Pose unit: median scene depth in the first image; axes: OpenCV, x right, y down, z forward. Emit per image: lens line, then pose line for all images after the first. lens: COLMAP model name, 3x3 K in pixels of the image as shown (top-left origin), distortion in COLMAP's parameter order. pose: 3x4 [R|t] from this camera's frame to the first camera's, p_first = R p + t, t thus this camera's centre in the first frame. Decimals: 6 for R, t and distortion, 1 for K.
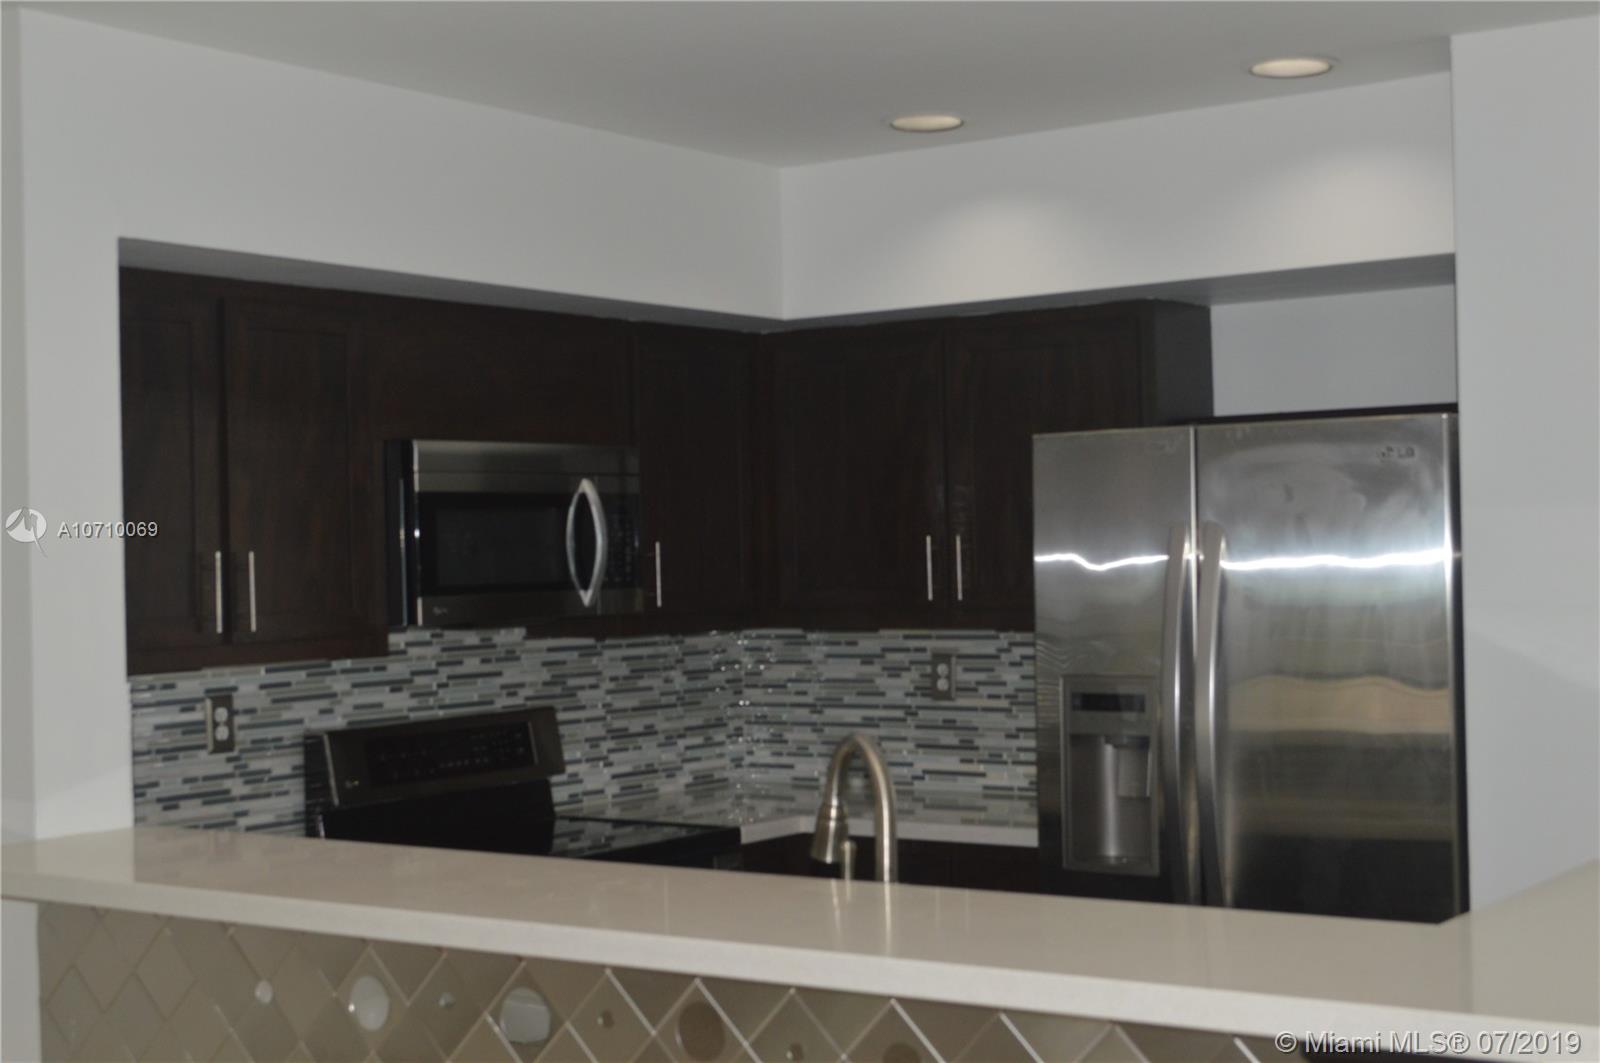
lens RADIAL K [[2274.5, 0, 805.4], [0, 2274.5, 523.2], [0, 0, 1]] dist [-0.026711, 0.000000]
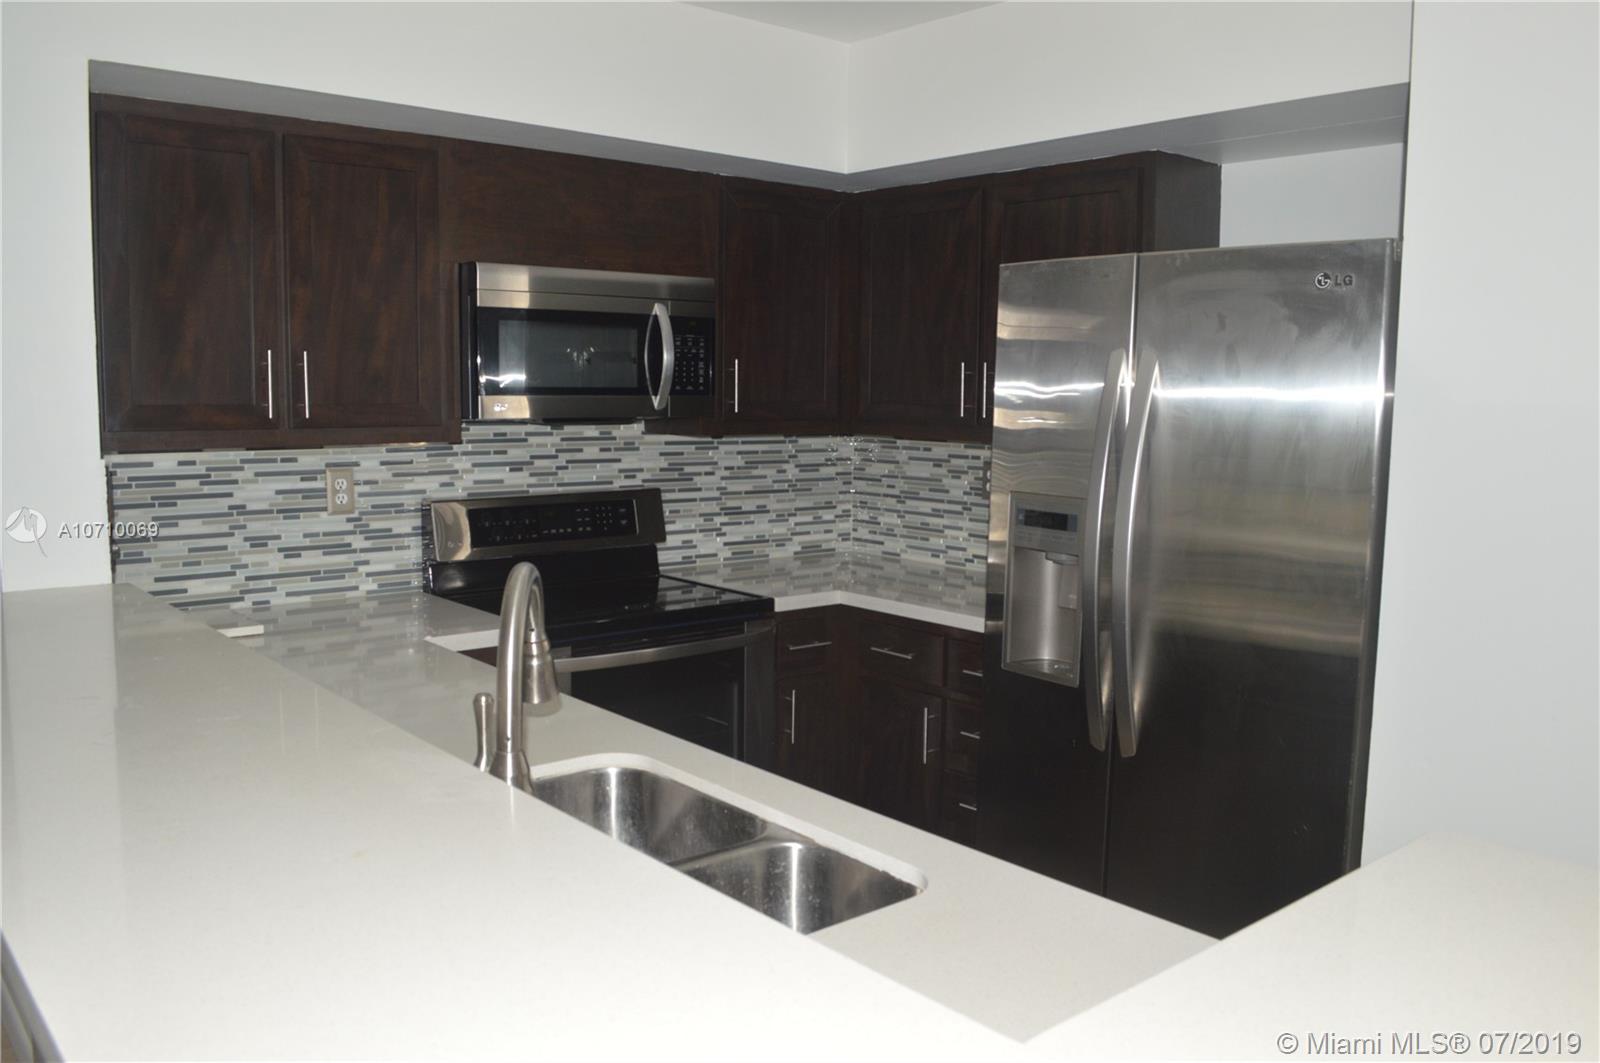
lens RADIAL K [[1275.9, 0, 811.5], [0, 1275.9, 535.9], [0, 0, 1]] dist [-0.087200, 0.014532]
pose [[0.970269, 0.065440, -0.233013, 0.153574], [-0.034498, 0.990316, 0.134477, 0.009696], [0.239556, -0.122440, 0.963131, 0.374591]]
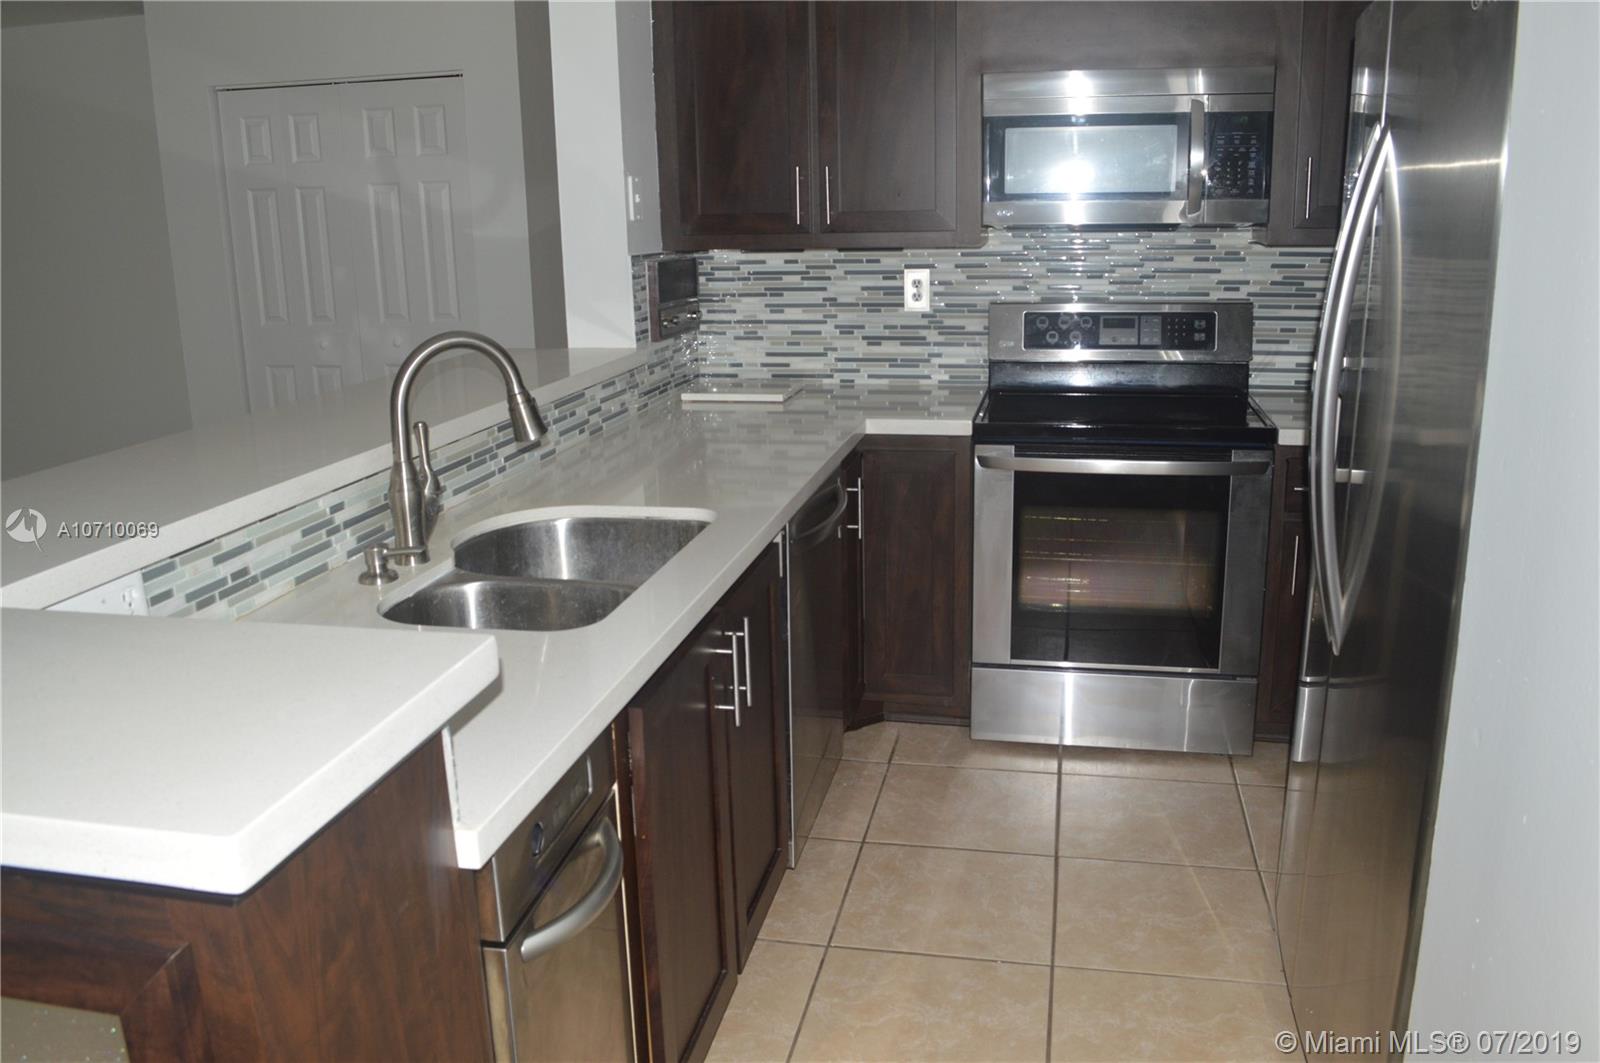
lens RADIAL K [[1275.9, 0, 808.6], [0, 1275.9, 529.0], [0, 0, 1]] dist [-0.087200, 0.014532]
pose [[0.405464, 0.243391, -0.881113, 0.440120], [0.019519, 0.961376, 0.274545, 0.011575], [0.913903, -0.128516, 0.385053, 0.589549]]
